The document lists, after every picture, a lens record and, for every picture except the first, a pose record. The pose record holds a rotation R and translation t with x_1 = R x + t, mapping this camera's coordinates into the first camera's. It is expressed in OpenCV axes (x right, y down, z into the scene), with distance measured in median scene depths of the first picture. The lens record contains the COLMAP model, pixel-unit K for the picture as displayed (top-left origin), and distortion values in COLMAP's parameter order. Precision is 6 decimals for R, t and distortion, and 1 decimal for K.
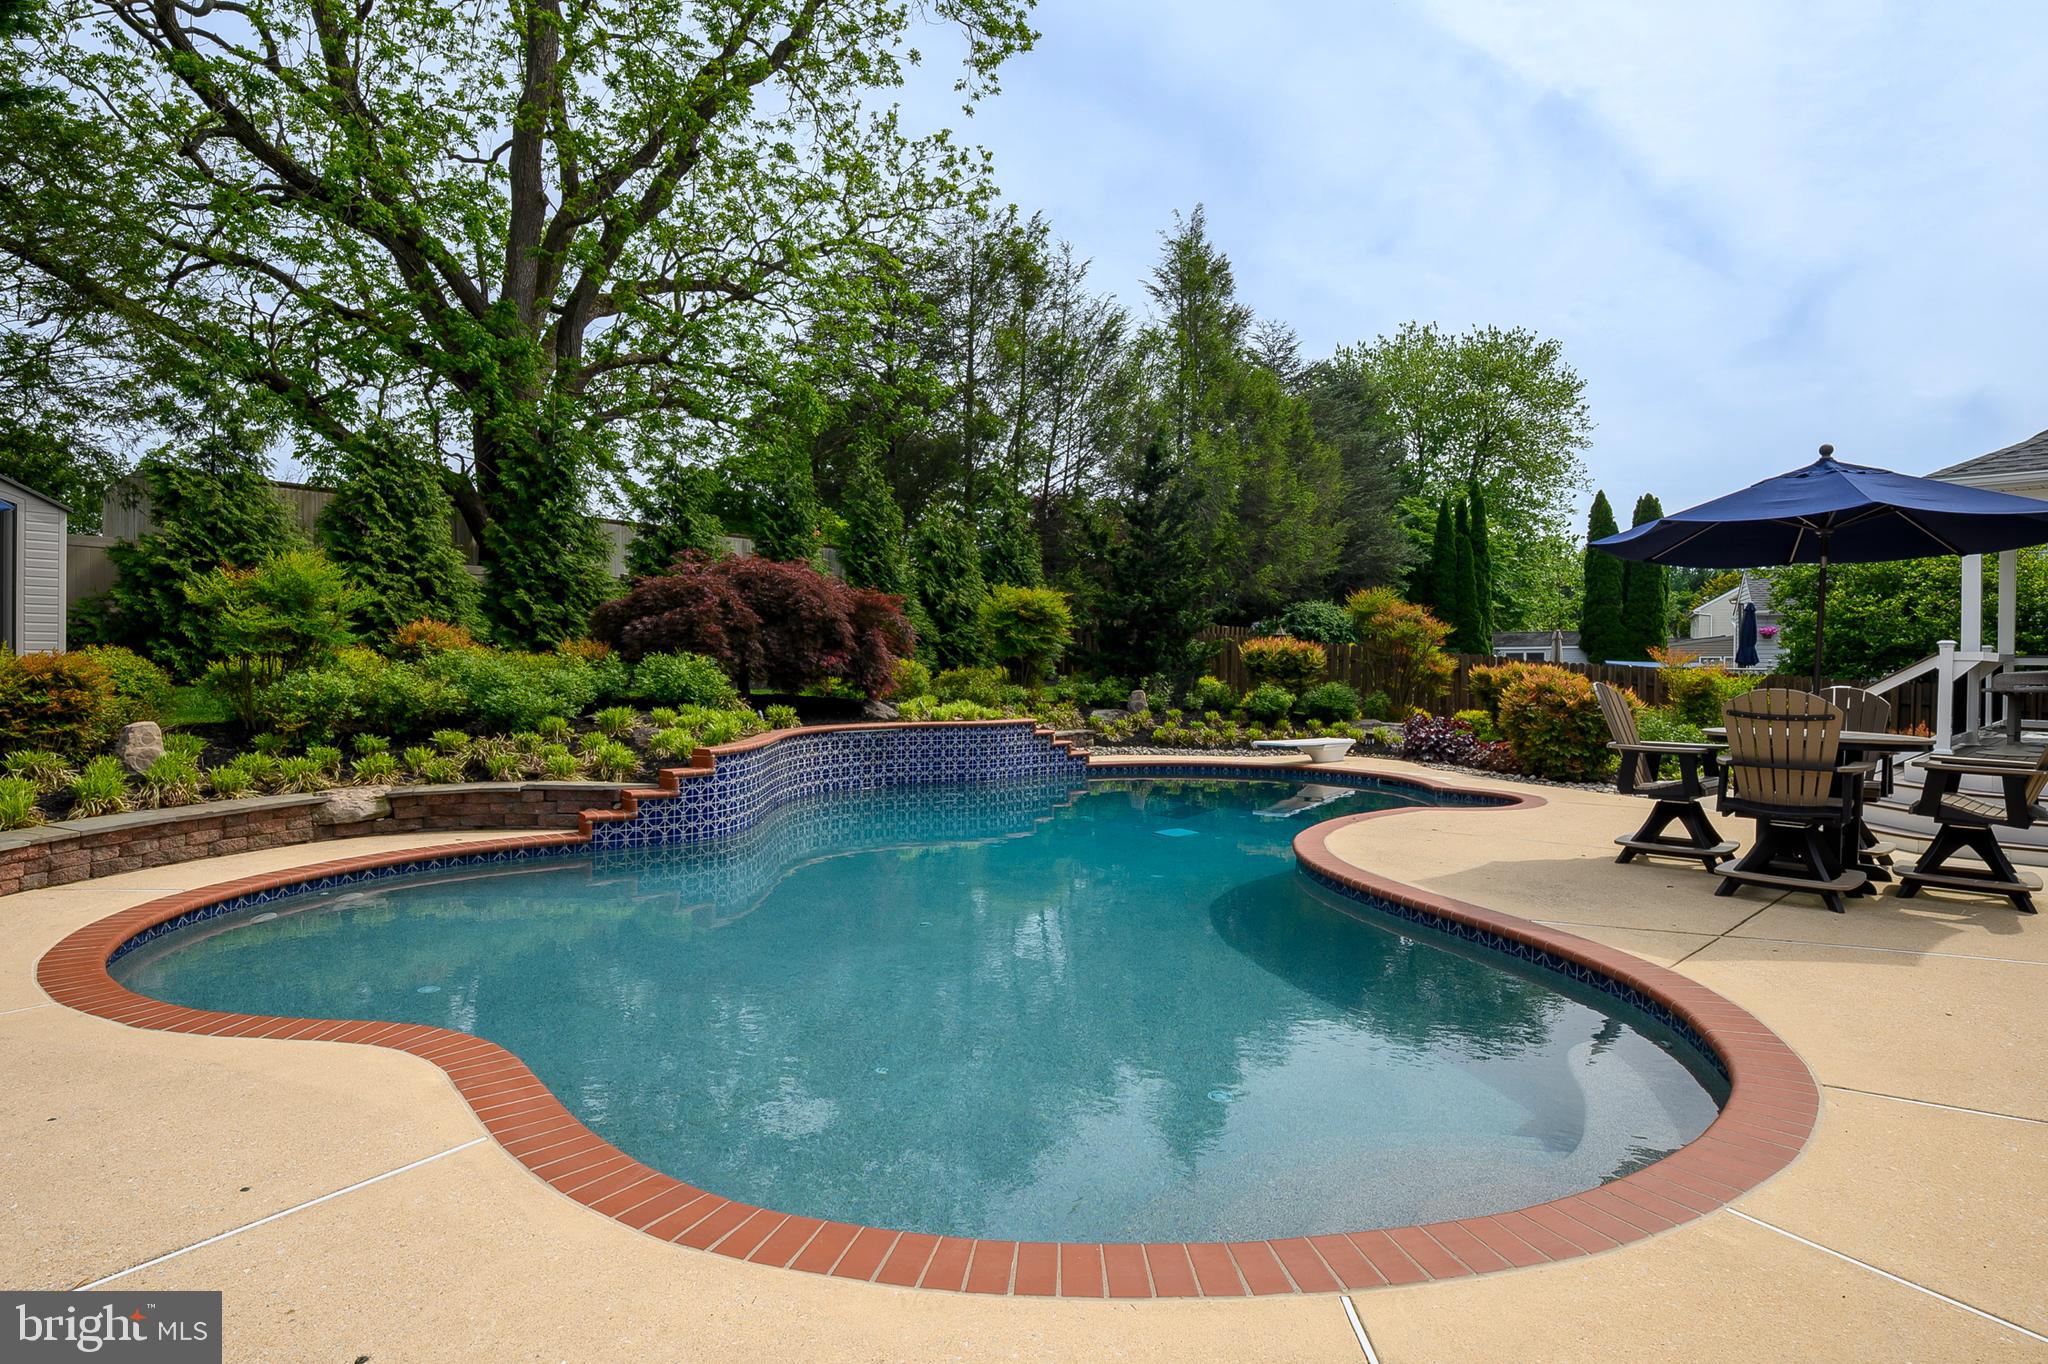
lens RADIAL K [[1076.4, 0, 1015.8], [0, 1076.4, 687.3], [0, 0, 1]] dist [-0.000811, -0.001427]
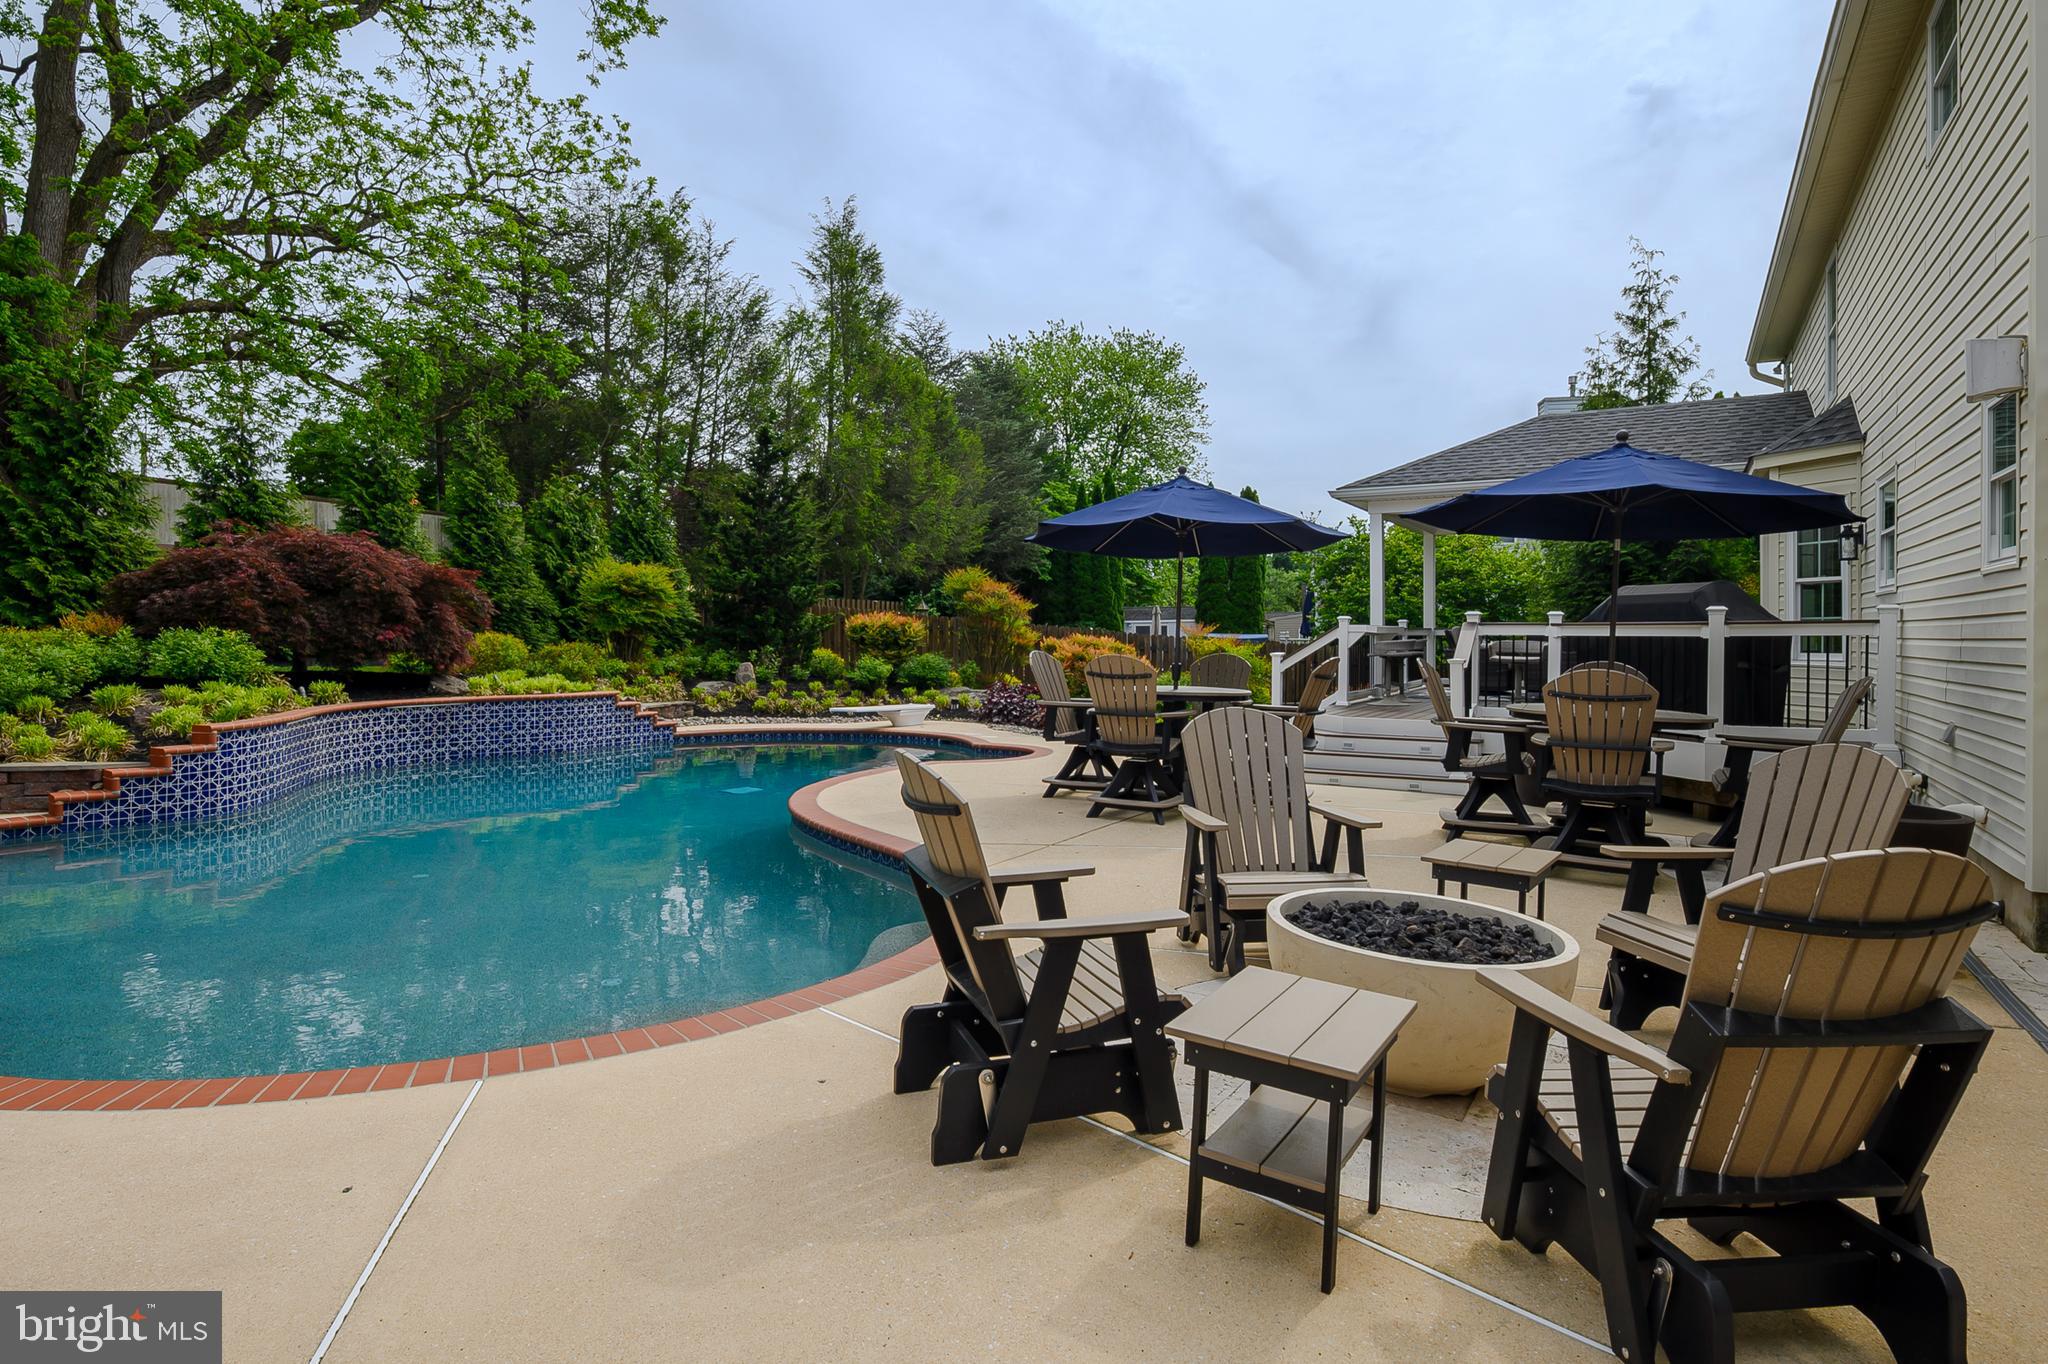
lens RADIAL K [[1077.2, 0, 1002.8], [0, 1077.2, 644.2], [0, 0, 1]] dist [-0.000948, -0.007123]
pose [[0.964031, -0.006099, 0.265719, 0.078070], [0.010192, 0.999850, -0.014029, 0.002136], [-0.265594, 0.016232, 0.963948, -0.073466]]
